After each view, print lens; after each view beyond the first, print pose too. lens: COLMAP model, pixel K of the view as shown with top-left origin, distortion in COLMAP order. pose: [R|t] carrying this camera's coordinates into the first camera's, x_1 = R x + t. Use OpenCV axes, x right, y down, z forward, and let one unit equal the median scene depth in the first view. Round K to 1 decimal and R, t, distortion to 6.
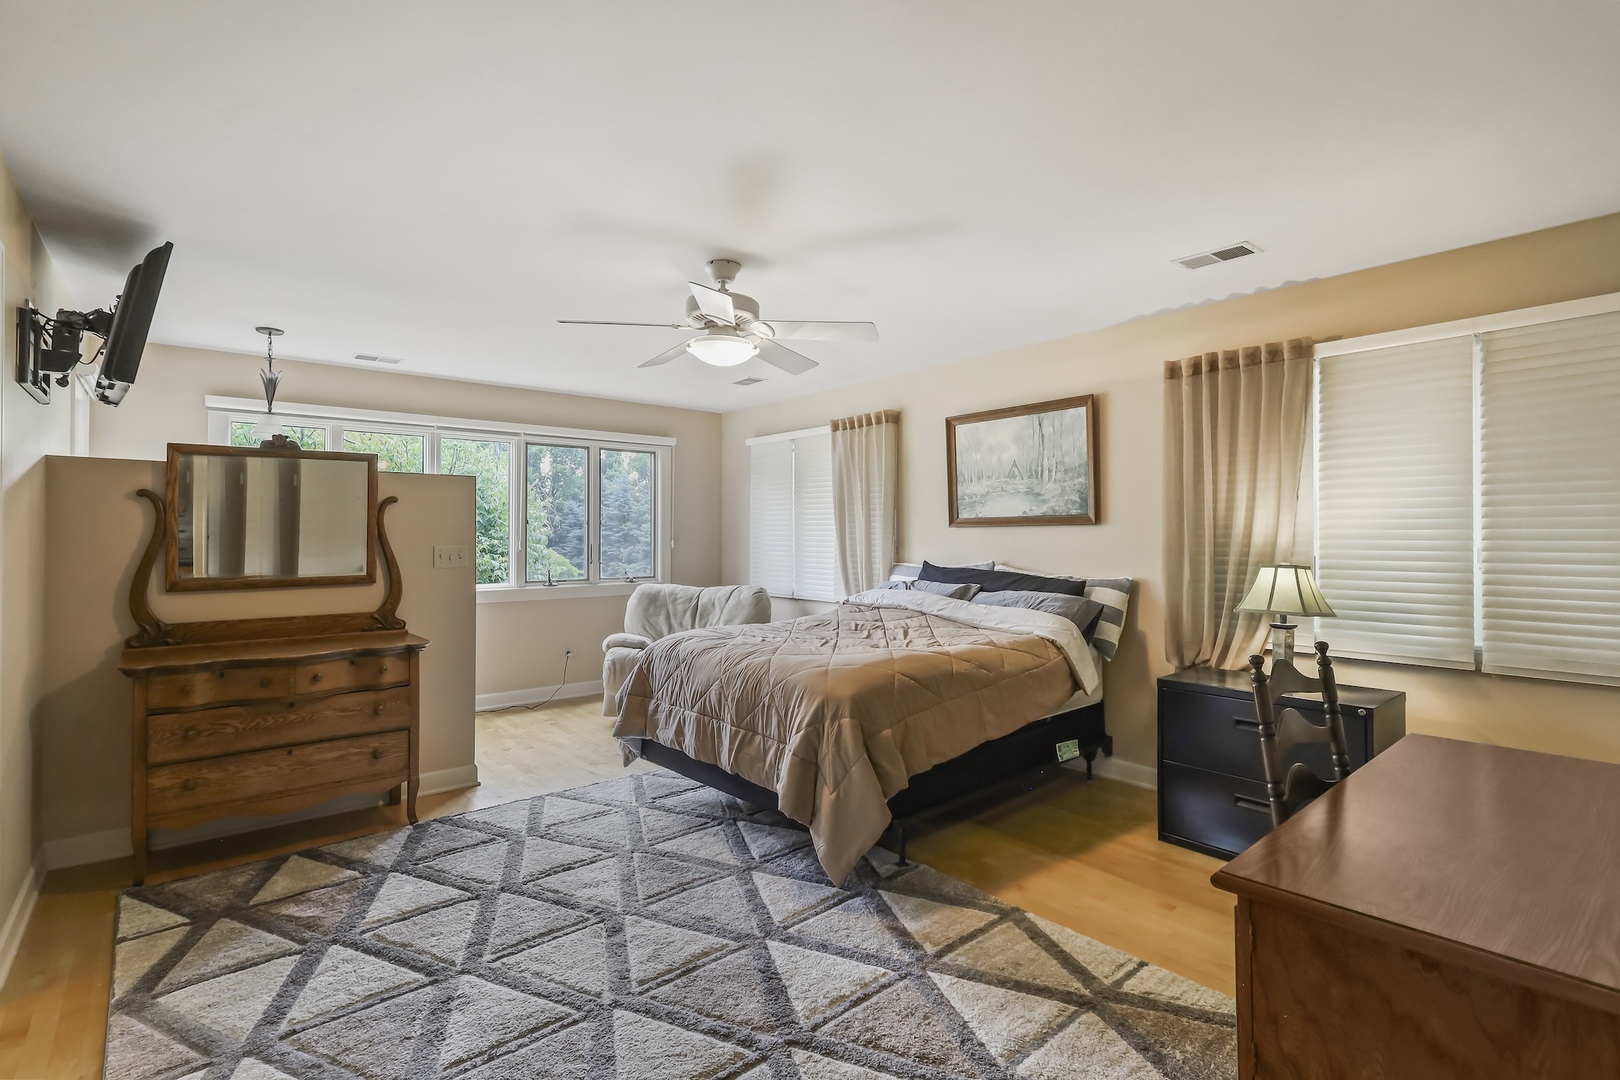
lens RADIAL K [[758.5, 0, 798.6], [0, 758.5, 532.0], [0, 0, 1]] dist [0.000940, -0.000297]
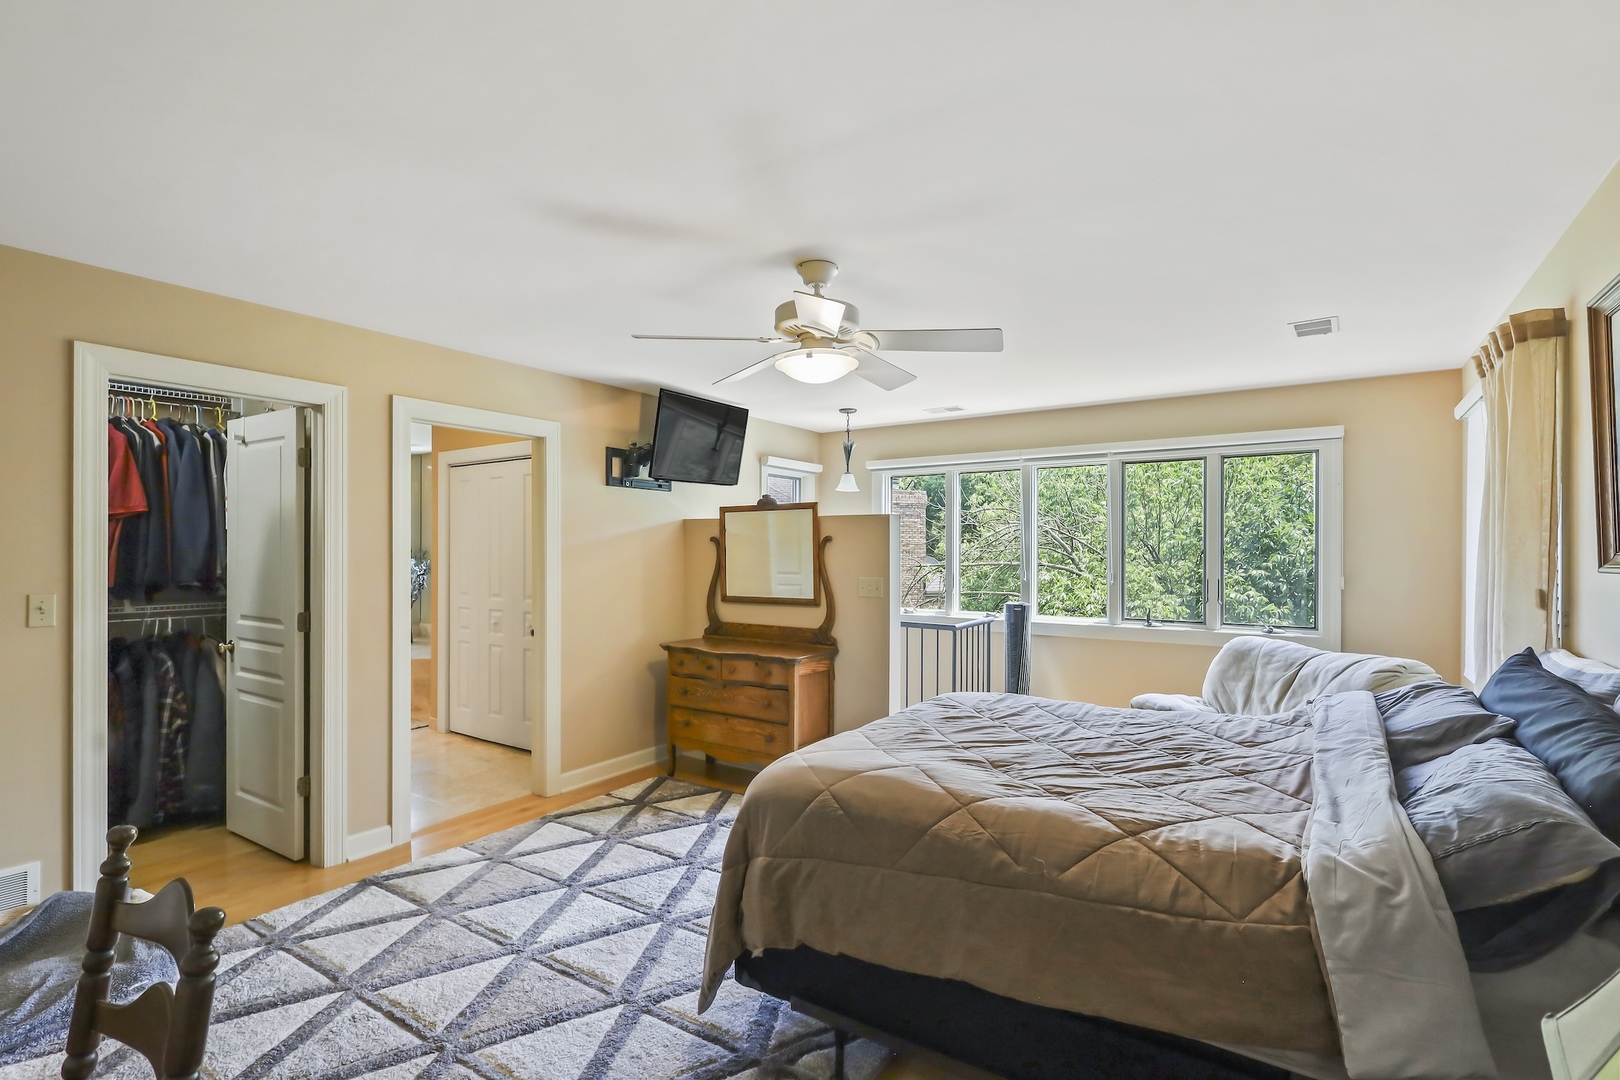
lens RADIAL K [[758.5, 0, 806.7], [0, 758.5, 549.7], [0, 0, 1]] dist [0.000940, -0.000297]
pose [[0.275000, 0.002836, -0.961440, 0.723439], [0.000374, 0.999995, 0.003057, -0.032542], [0.961444, -0.001200, 0.274998, 0.734242]]
